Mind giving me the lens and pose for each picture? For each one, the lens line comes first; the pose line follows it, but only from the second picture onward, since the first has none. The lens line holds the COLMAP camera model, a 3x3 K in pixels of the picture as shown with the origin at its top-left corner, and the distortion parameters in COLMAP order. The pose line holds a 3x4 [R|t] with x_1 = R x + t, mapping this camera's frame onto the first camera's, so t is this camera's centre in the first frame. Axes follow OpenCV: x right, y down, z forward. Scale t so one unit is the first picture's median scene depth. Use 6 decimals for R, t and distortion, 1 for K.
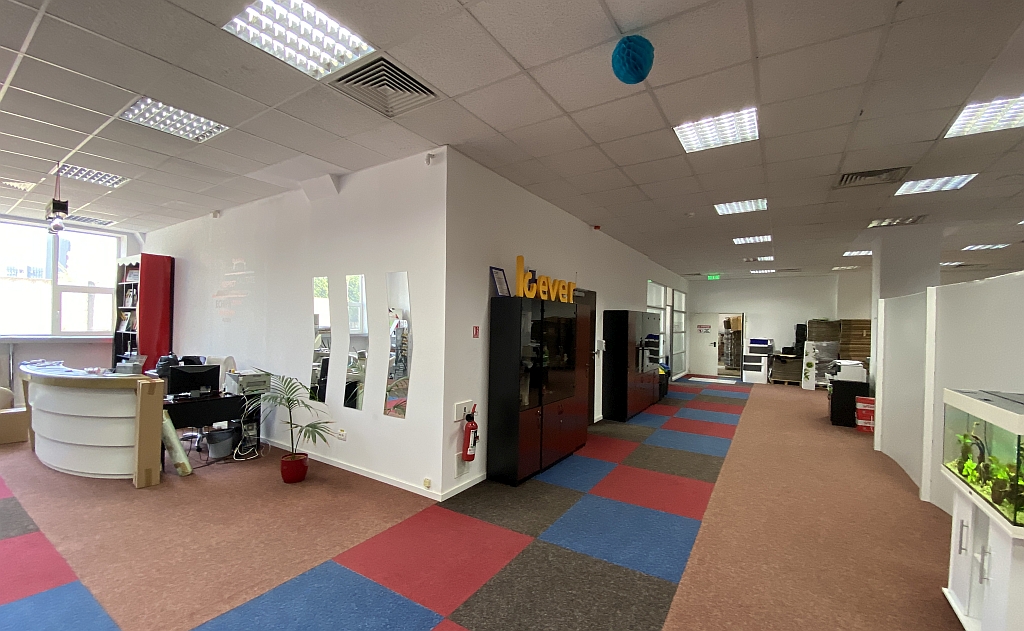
lens RADIAL K [[412.3, 0, 512.0], [0, 412.3, 315.5], [0, 0, 1]] dist [0.024317, -0.000061]
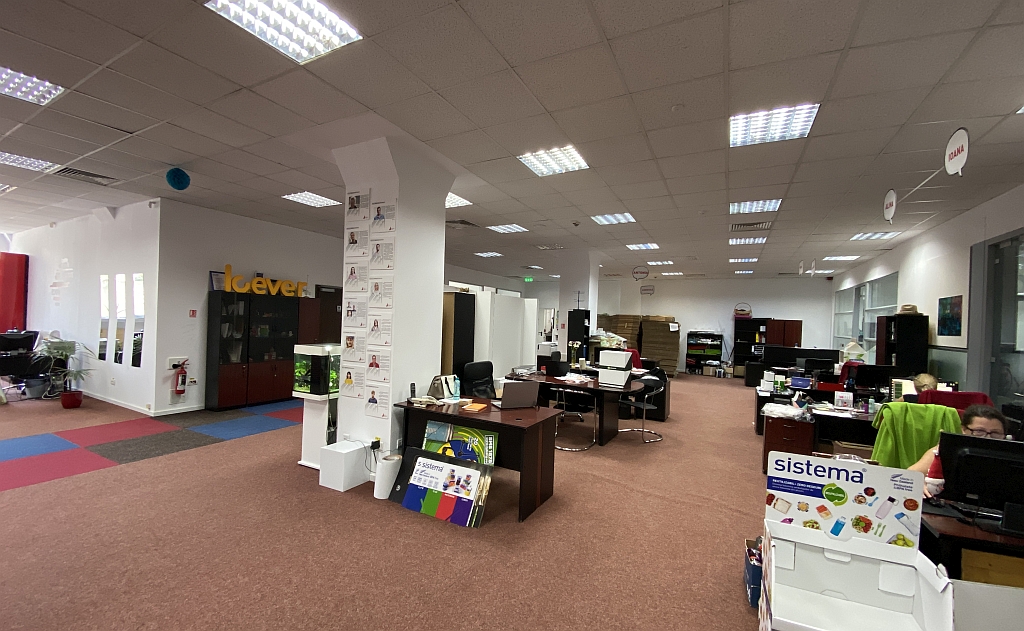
lens RADIAL K [[403.9, 0, 512.0], [0, 403.9, 308.1], [0, 0, 1]] dist [0.000599, 0.000131]
pose [[0.996735, 0.021836, 0.077734, 0.861850], [-0.021551, 0.999758, -0.004501, 0.000694], [-0.077813, 0.002811, 0.996964, -0.534843]]
